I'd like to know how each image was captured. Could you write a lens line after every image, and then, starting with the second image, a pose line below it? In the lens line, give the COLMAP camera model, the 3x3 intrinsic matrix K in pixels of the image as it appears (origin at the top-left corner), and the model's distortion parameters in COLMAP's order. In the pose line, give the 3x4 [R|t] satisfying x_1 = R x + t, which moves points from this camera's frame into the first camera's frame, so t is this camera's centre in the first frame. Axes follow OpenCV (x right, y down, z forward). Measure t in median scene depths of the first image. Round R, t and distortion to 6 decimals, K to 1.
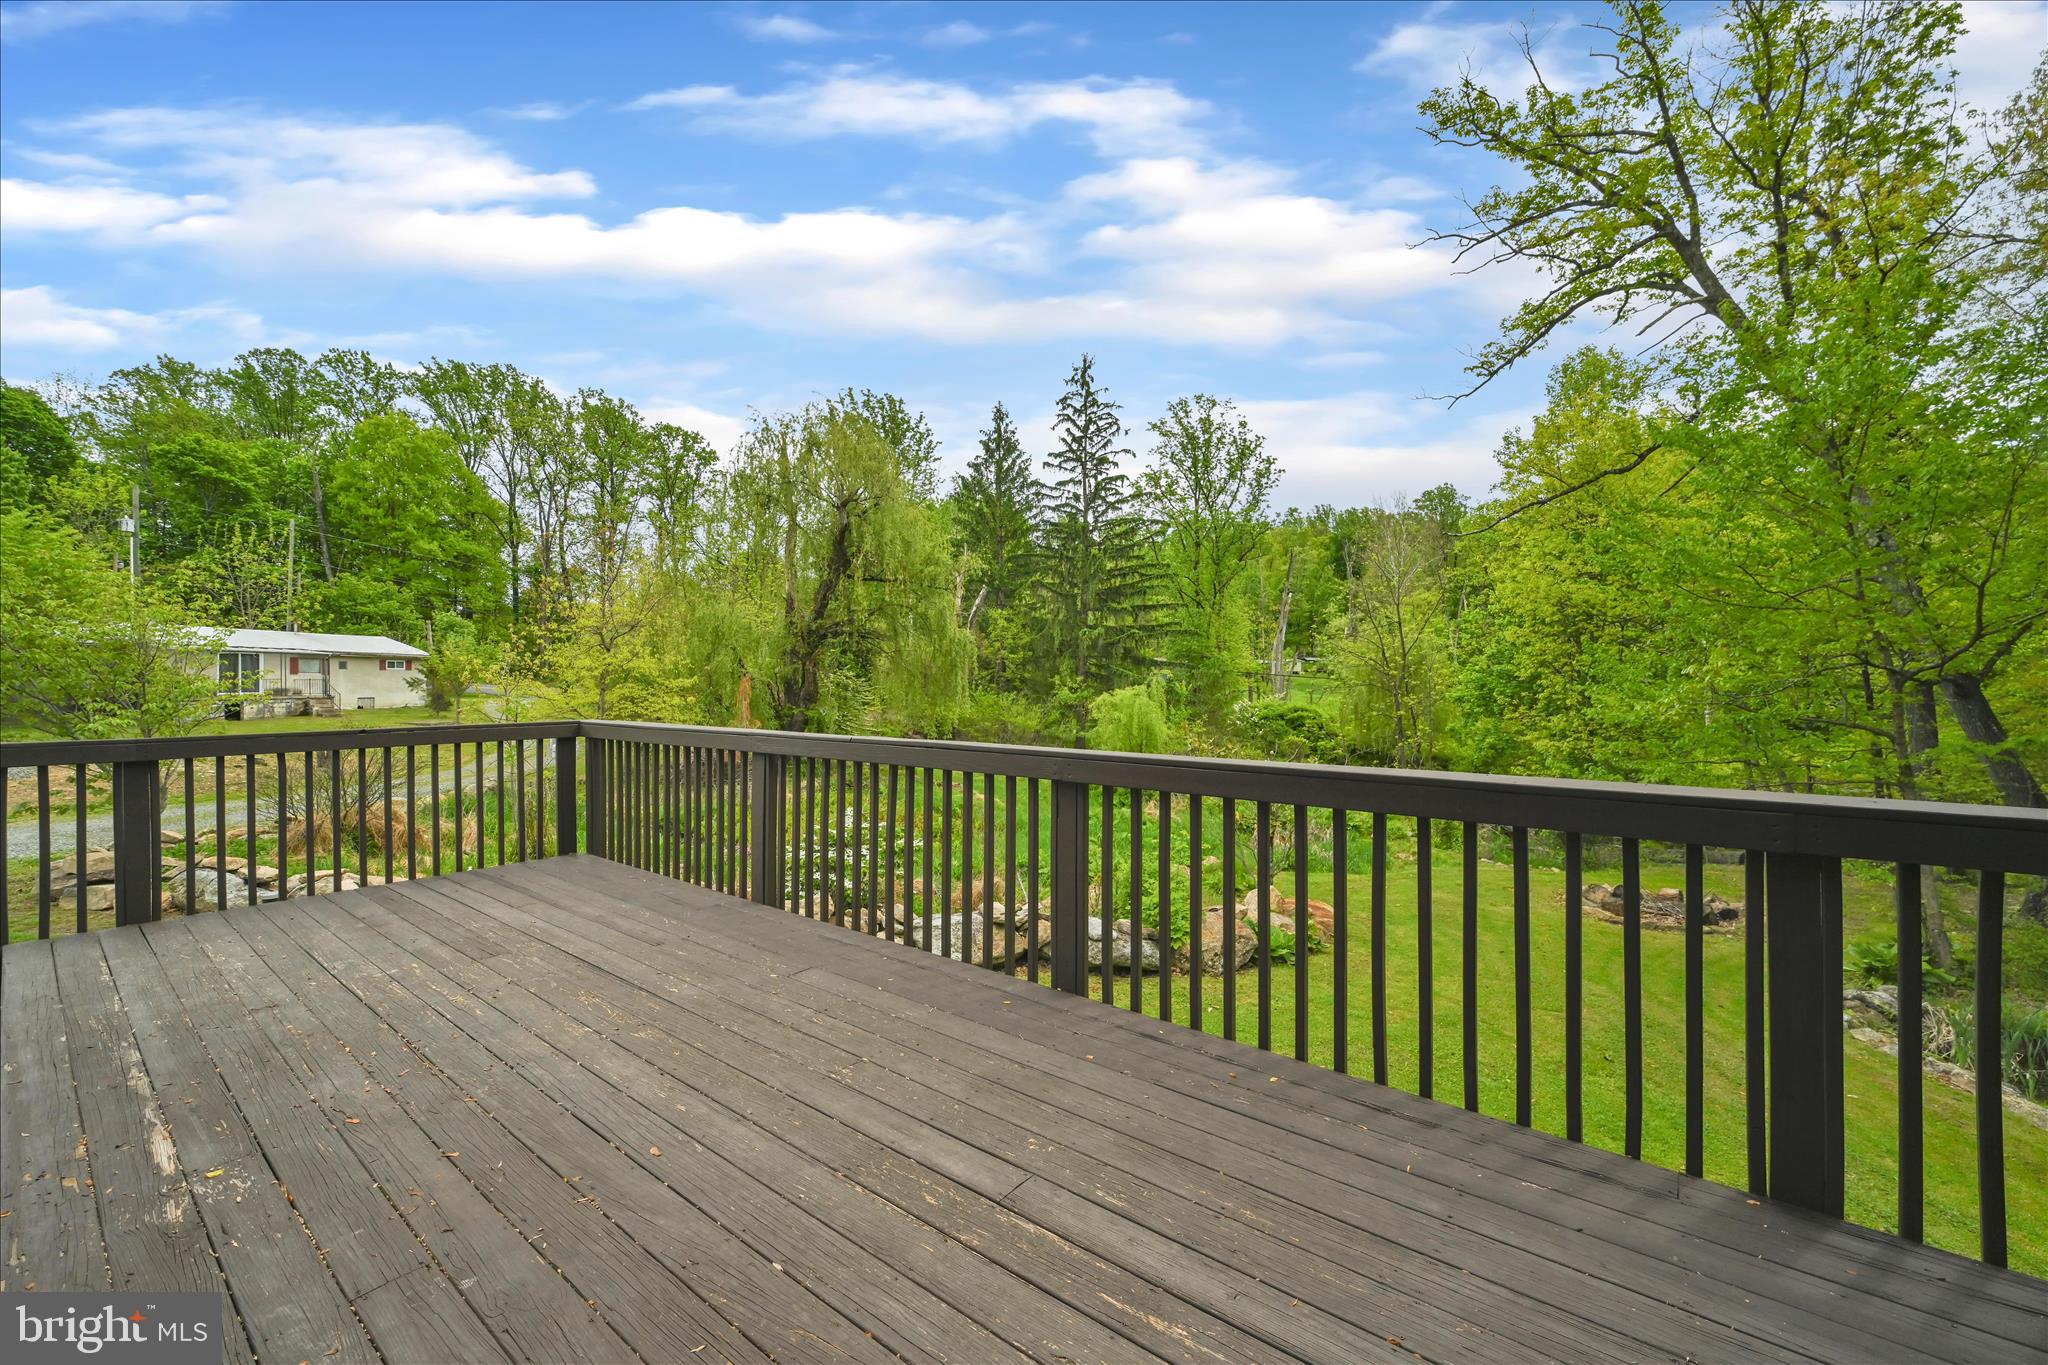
lens RADIAL K [[836.4, 0, 1024.6], [0, 836.4, 685.5], [0, 0, 1]] dist [0.000536, -0.000386]
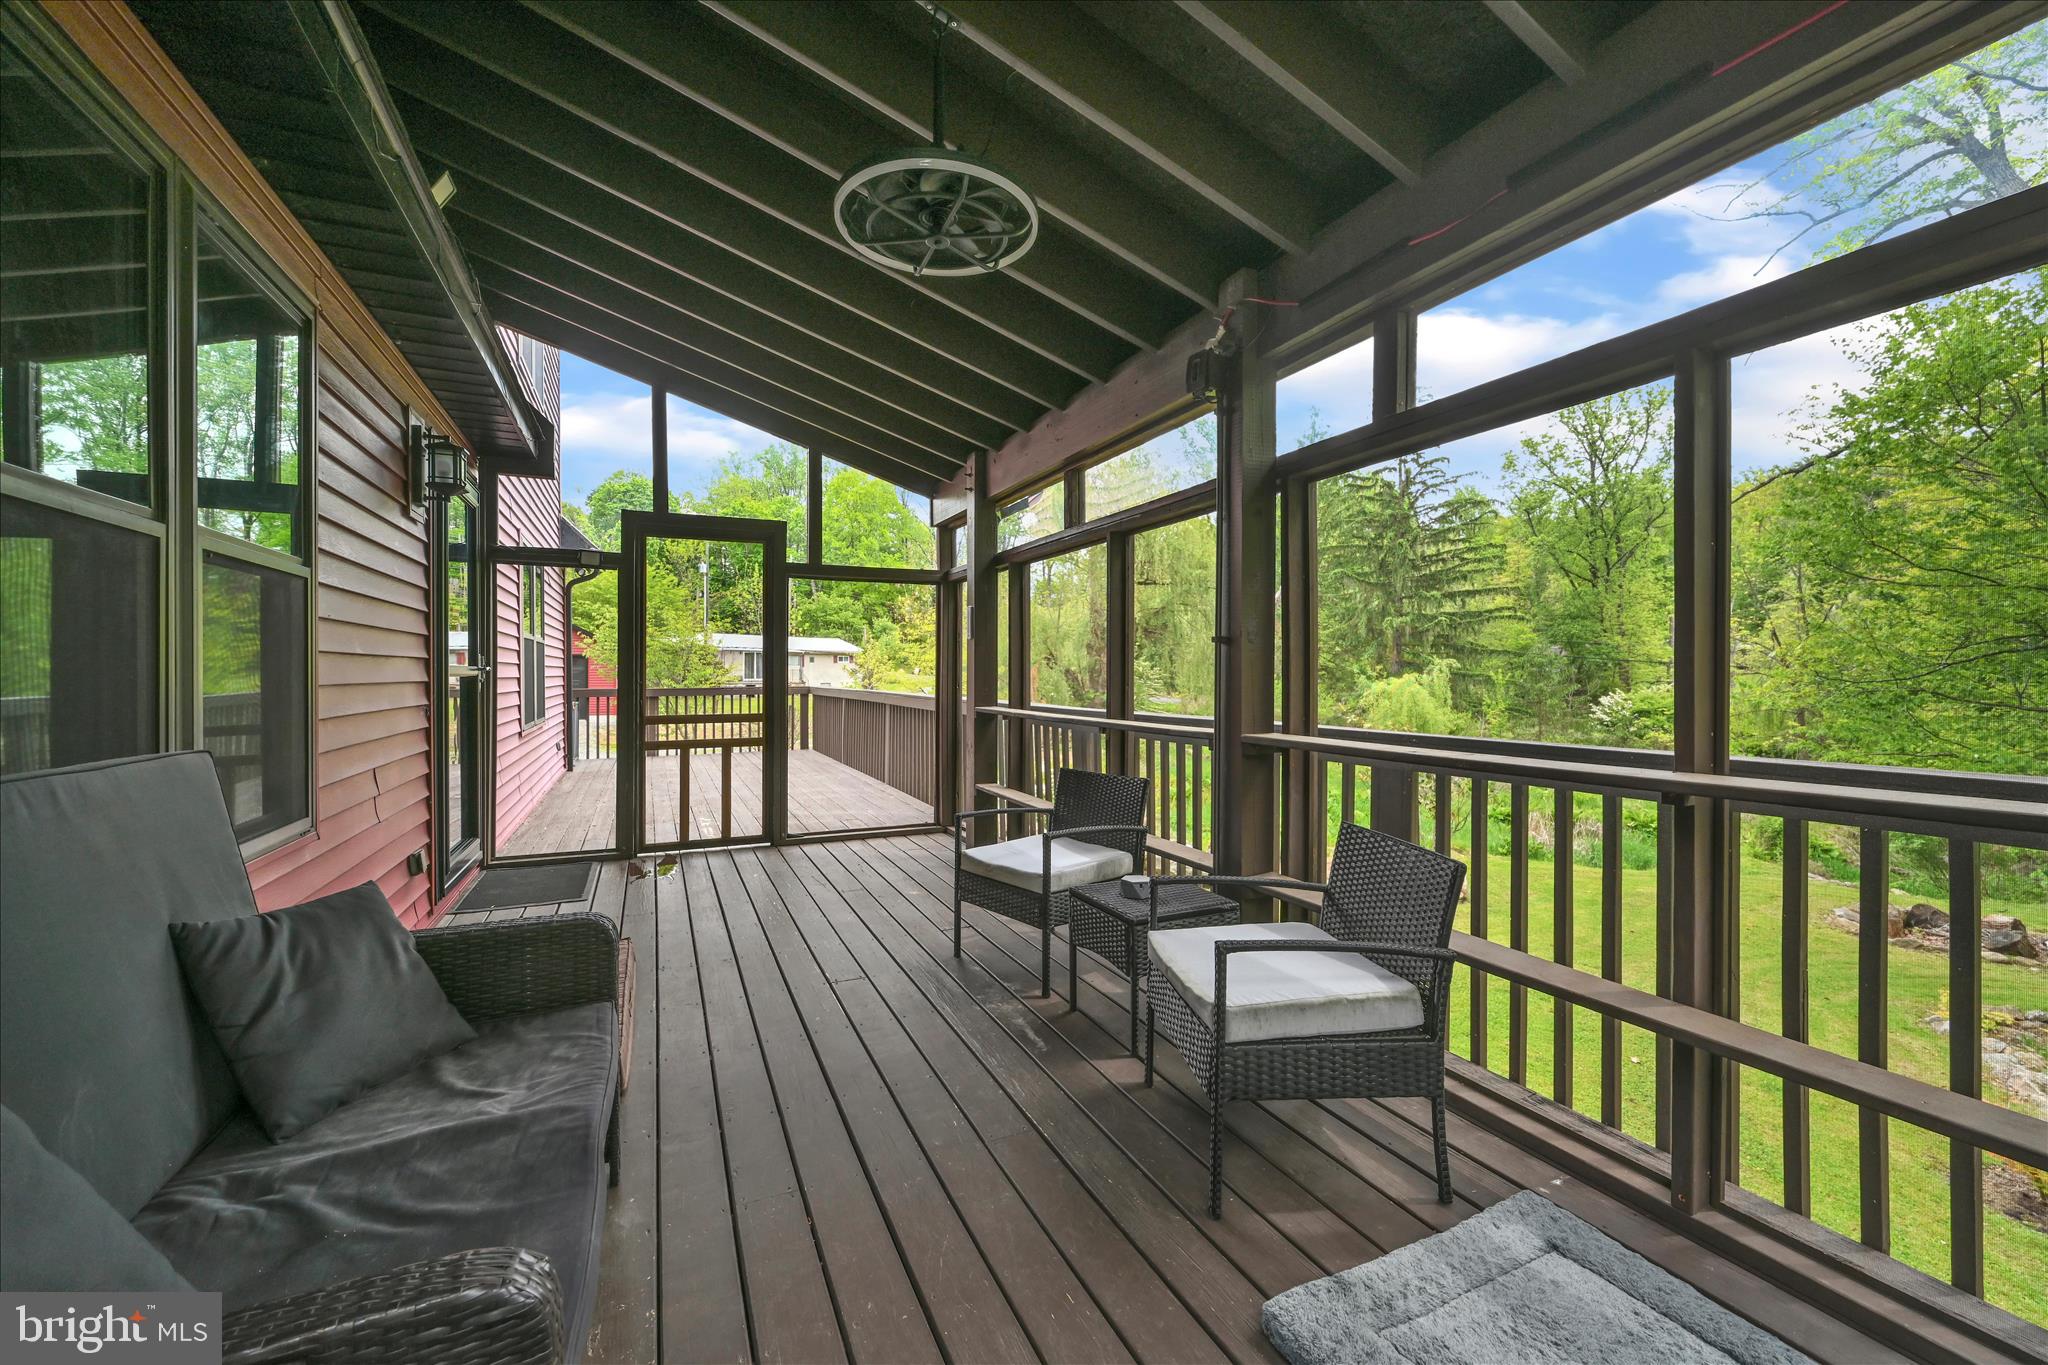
lens RADIAL K [[836.4, 0, 1026.4], [0, 836.4, 677.5], [0, 0, 1]] dist [0.000536, -0.000386]
pose [[0.894467, 0.000729, -0.447133, 0.122396], [0.000217, 0.999998, 0.002066, 0.002191], [0.447134, -0.001945, 0.894465, -0.088286]]
